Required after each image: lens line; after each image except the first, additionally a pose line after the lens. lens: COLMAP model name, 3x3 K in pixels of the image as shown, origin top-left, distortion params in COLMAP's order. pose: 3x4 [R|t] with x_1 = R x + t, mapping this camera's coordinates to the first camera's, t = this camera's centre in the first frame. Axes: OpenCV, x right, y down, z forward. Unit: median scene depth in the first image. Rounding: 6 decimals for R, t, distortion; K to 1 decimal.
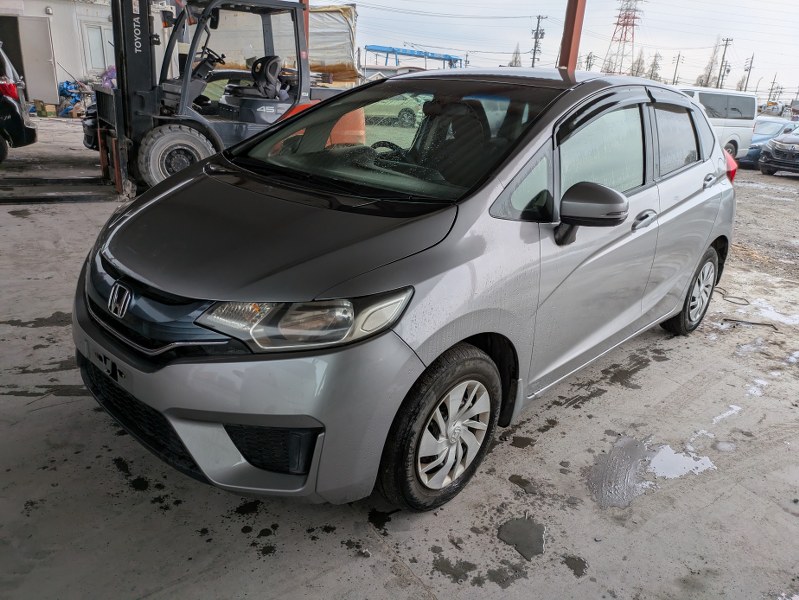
lens RADIAL K [[596.4, 0, 414.3], [0, 596.4, 294.2], [0, 0, 1]] dist [0.052583, -0.046424]
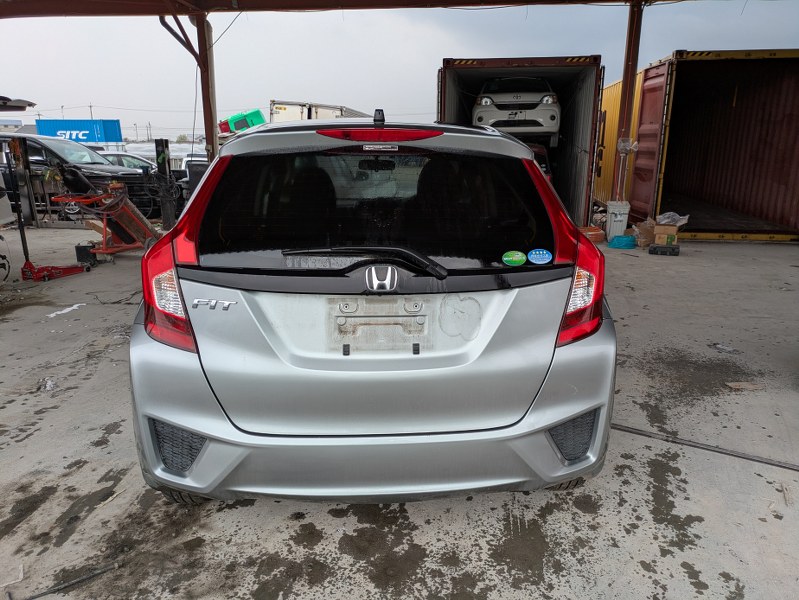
lens RADIAL K [[596.4, 0, 419.3], [0, 596.4, 302.4], [0, 0, 1]] dist [0.052583, -0.046424]
pose [[-0.688164, 0.100899, -0.718505, 1.247288], [-0.289193, 0.870078, 0.399165, -0.748728], [0.665431, 0.482477, -0.569576, 2.458294]]
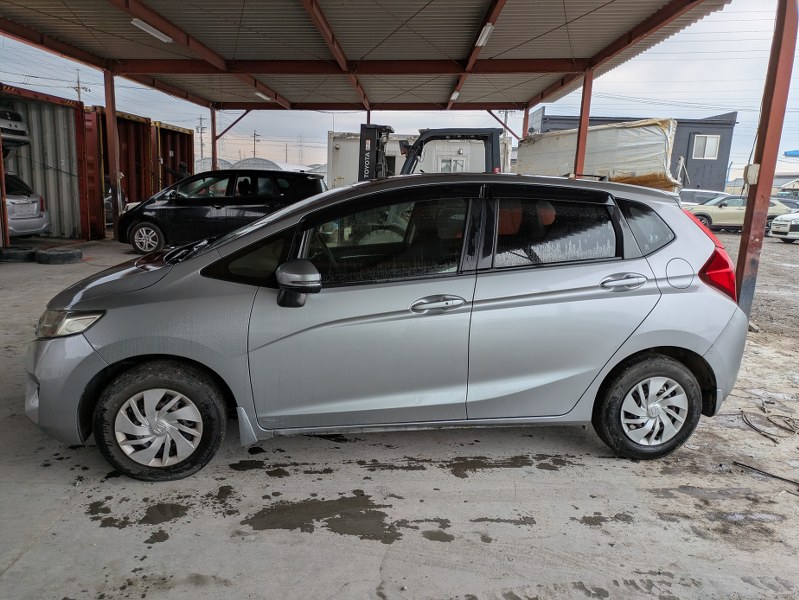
lens RADIAL K [[596.4, 0, 393.6], [0, 596.4, 300.4], [0, 0, 1]] dist [0.052583, -0.046424]
pose [[0.784935, 0.073745, -0.615174, 1.167179], [-0.177356, 0.978087, -0.109048, 0.000859], [0.593652, 0.194700, 0.780813, 0.153368]]
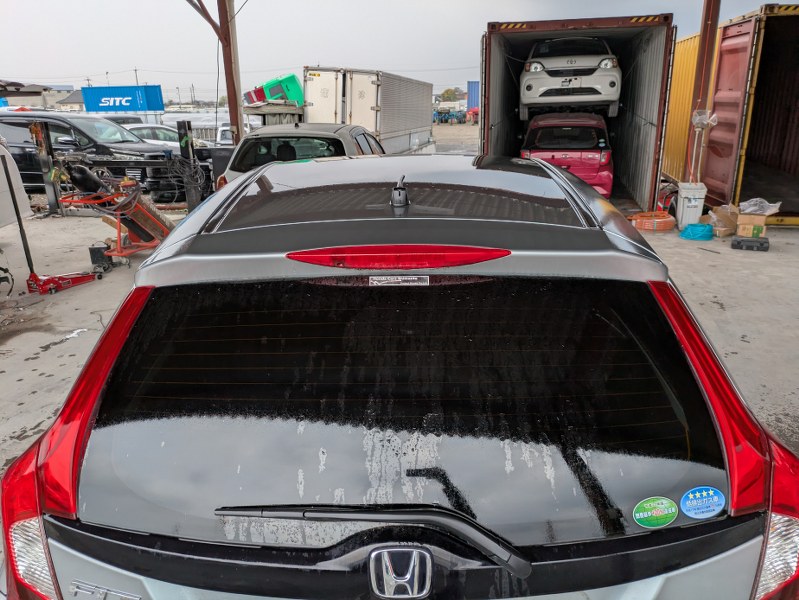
lens RADIAL K [[596.4, 0, 417.7], [0, 596.4, 290.2], [0, 0, 1]] dist [0.052583, -0.046424]
pose [[-0.736534, 0.139997, -0.661754, 0.958285], [-0.252956, 0.850347, 0.461436, -0.800786], [0.627321, 0.507258, -0.590896, 2.123866]]
